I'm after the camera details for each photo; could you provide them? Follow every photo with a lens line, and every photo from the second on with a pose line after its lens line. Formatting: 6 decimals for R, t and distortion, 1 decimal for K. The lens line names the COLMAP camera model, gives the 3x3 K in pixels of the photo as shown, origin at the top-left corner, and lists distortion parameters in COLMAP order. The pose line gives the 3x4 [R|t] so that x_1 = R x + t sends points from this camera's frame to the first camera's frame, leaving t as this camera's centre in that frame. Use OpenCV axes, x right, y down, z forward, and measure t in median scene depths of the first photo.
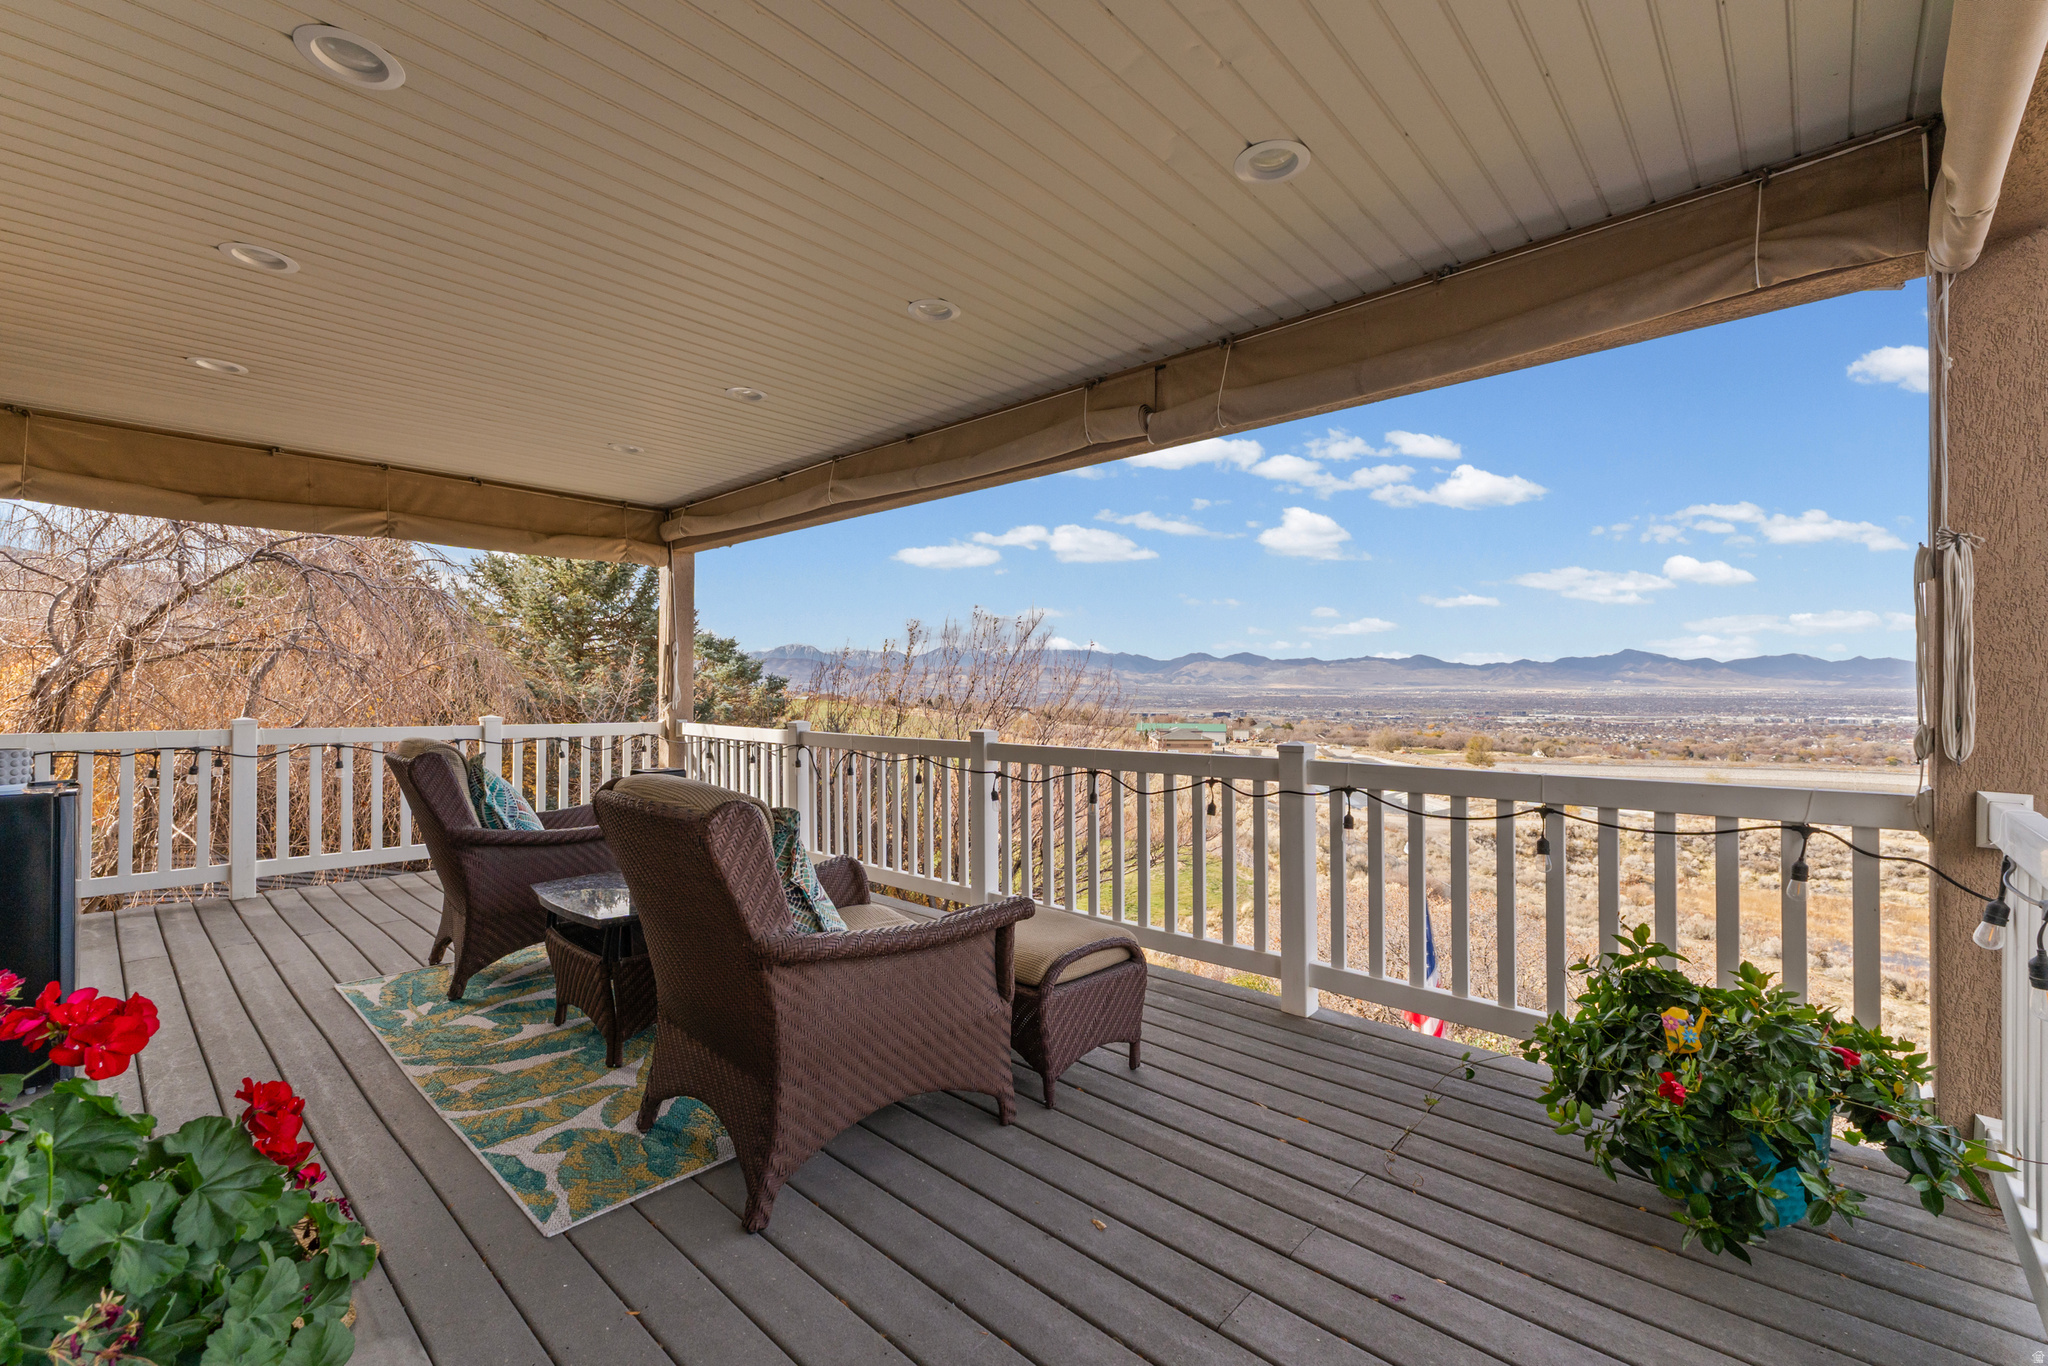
lens RADIAL K [[887.3, 0, 1026.8], [0, 887.3, 686.5], [0, 0, 1]] dist [0.009585, -0.001166]
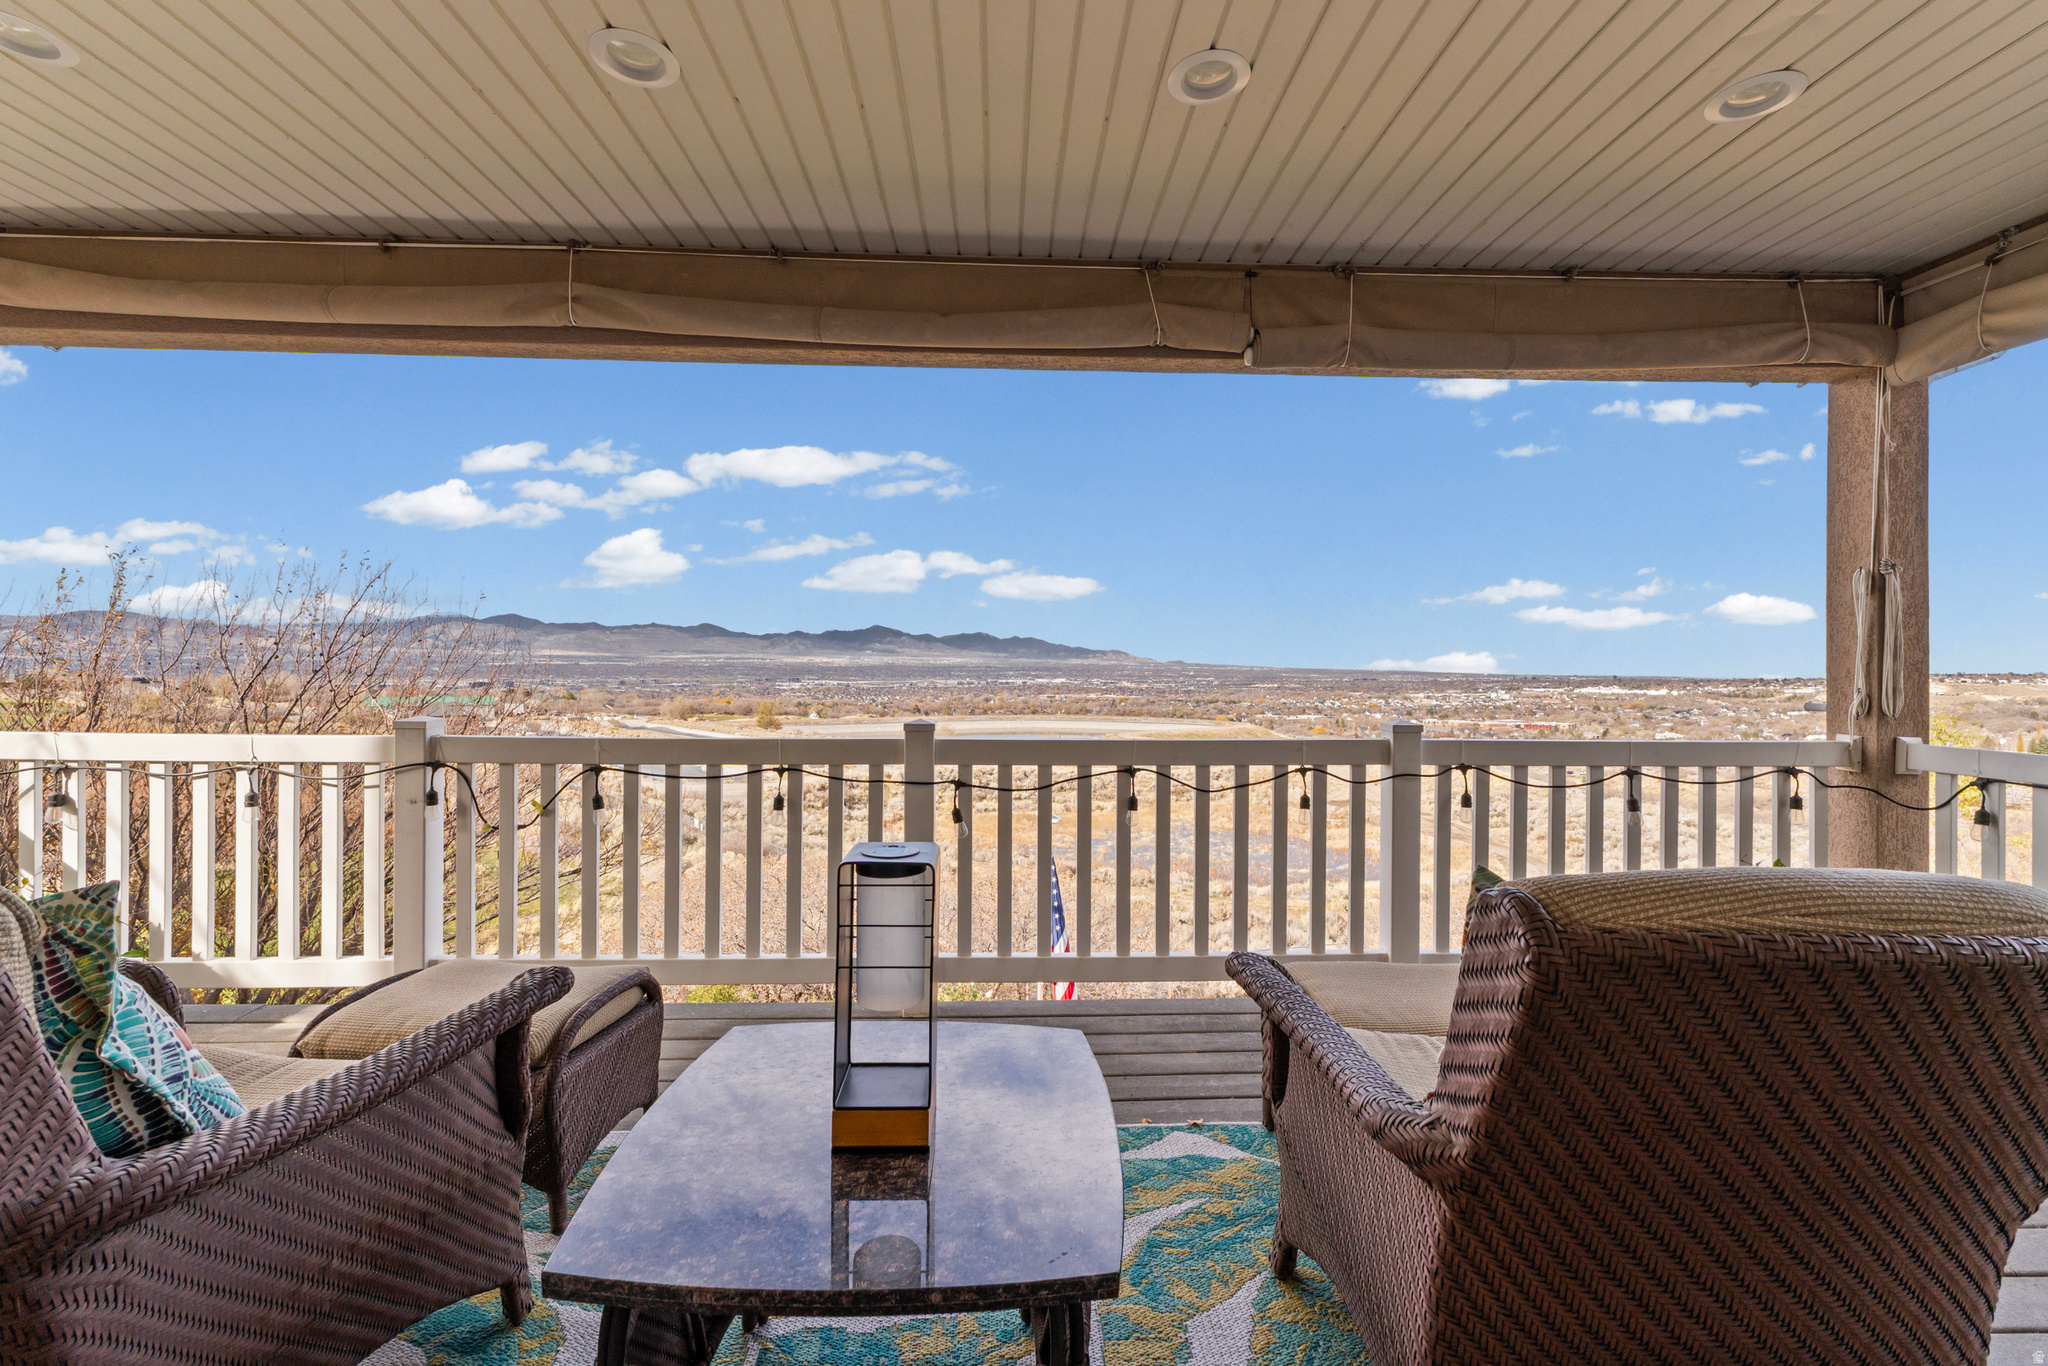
lens RADIAL K [[887.3, 0, 1036.1], [0, 887.3, 661.9], [0, 0, 1]] dist [0.009585, -0.001166]
pose [[0.698897, 0.003745, 0.715212, -0.210160], [-0.010128, 0.999938, 0.004661, -0.000186], [-0.715150, -0.010502, 0.698892, 0.203886]]
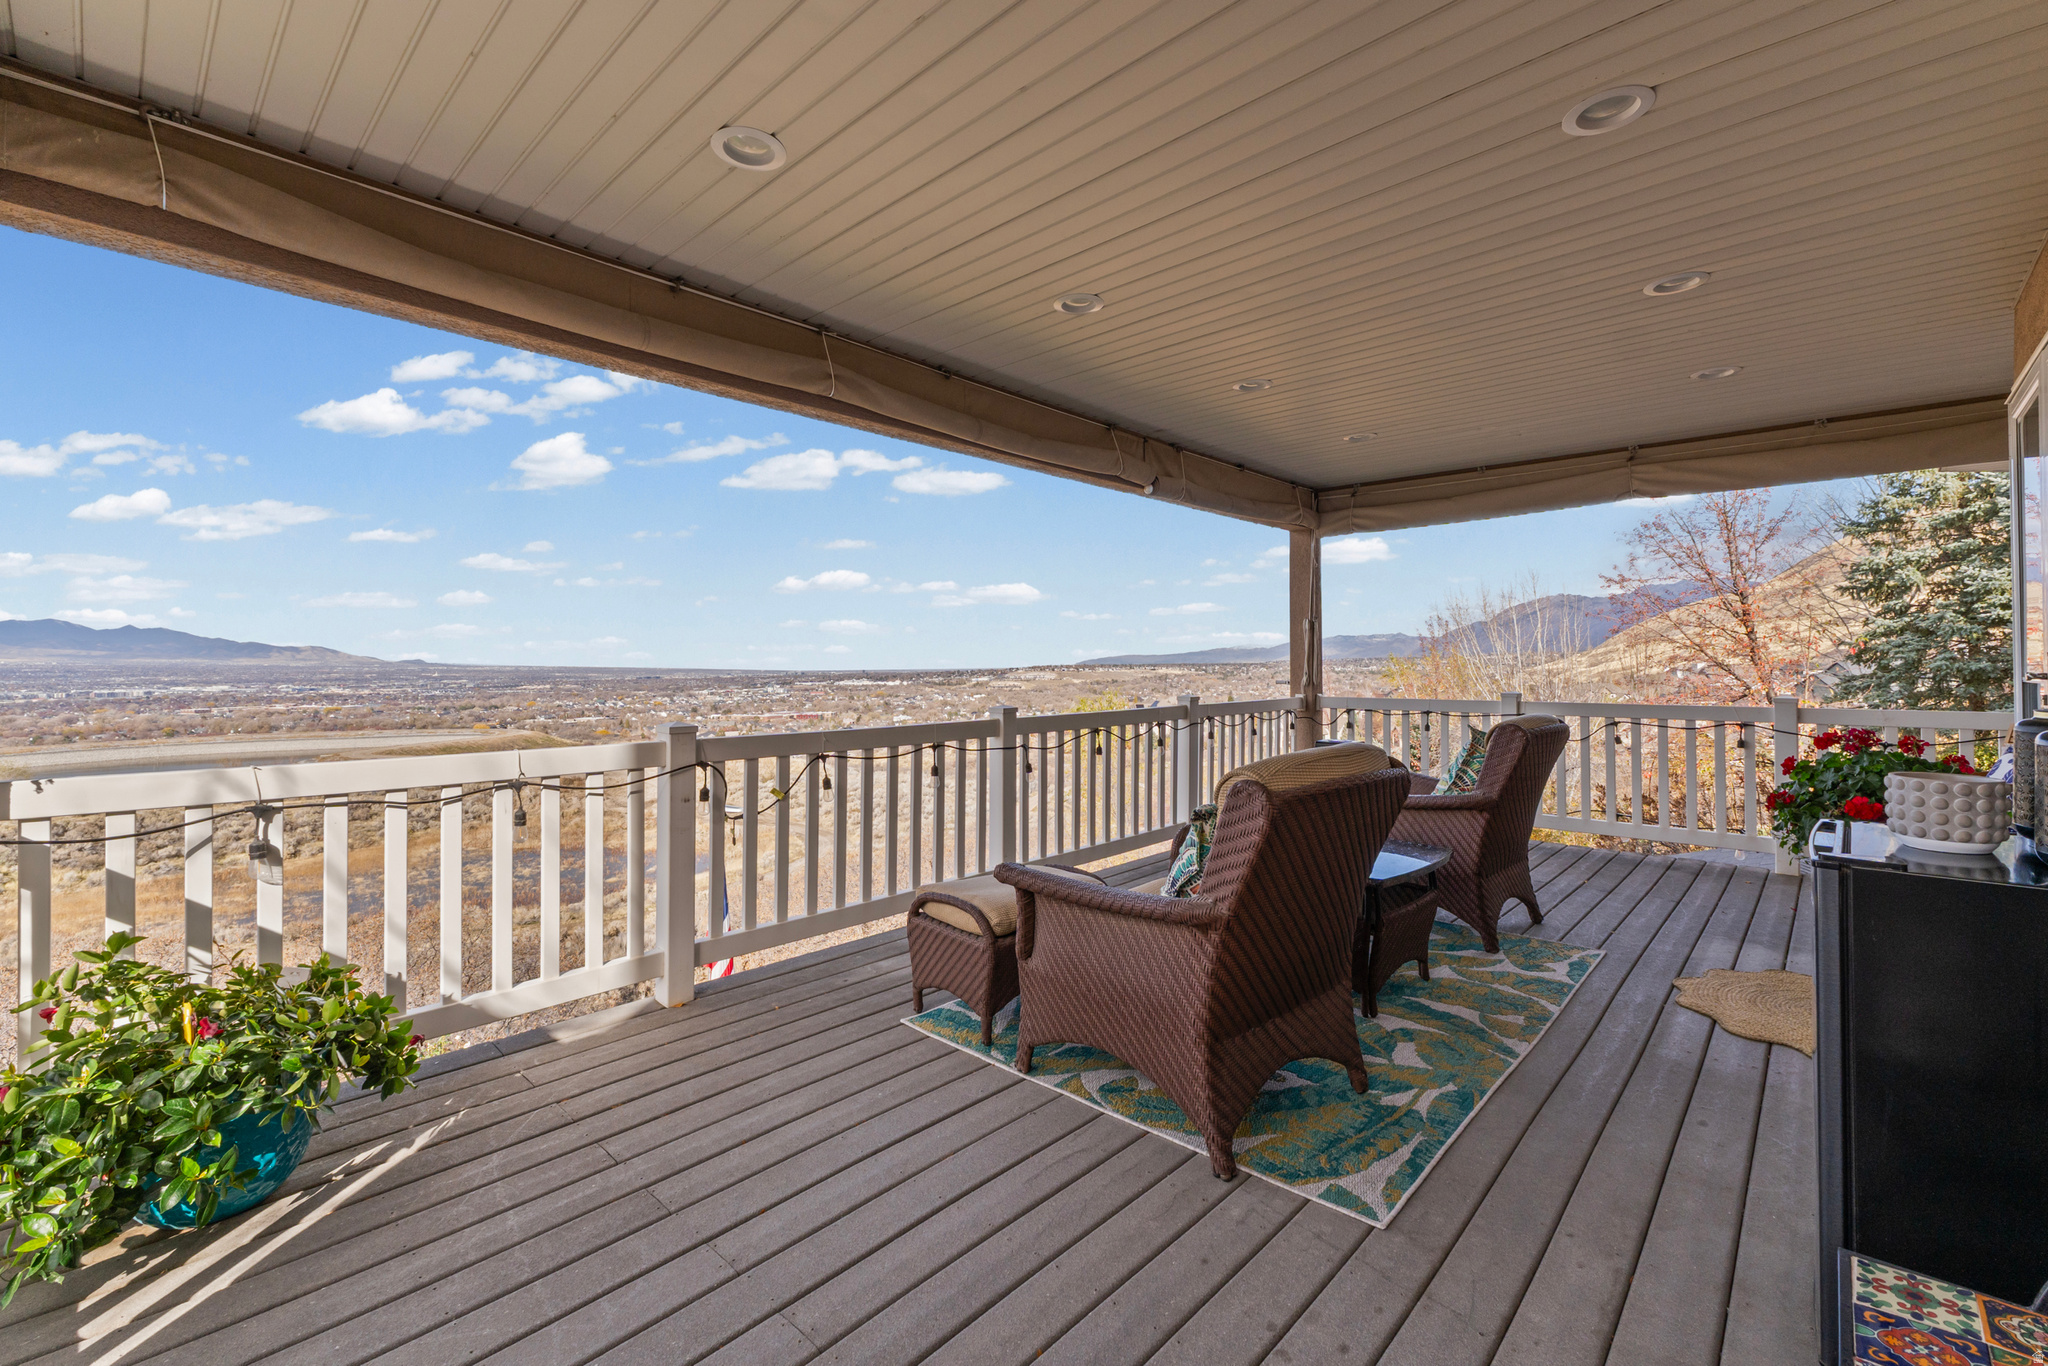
lens RADIAL K [[887.3, 0, 1052.7], [0, 887.3, 667.0], [0, 0, 1]] dist [0.009585, -0.001166]
pose [[-0.032132, -0.007150, 0.999458, -0.463386], [-0.004134, 0.999967, 0.007020, -0.001161], [-0.999475, -0.003906, -0.032160, 0.433232]]
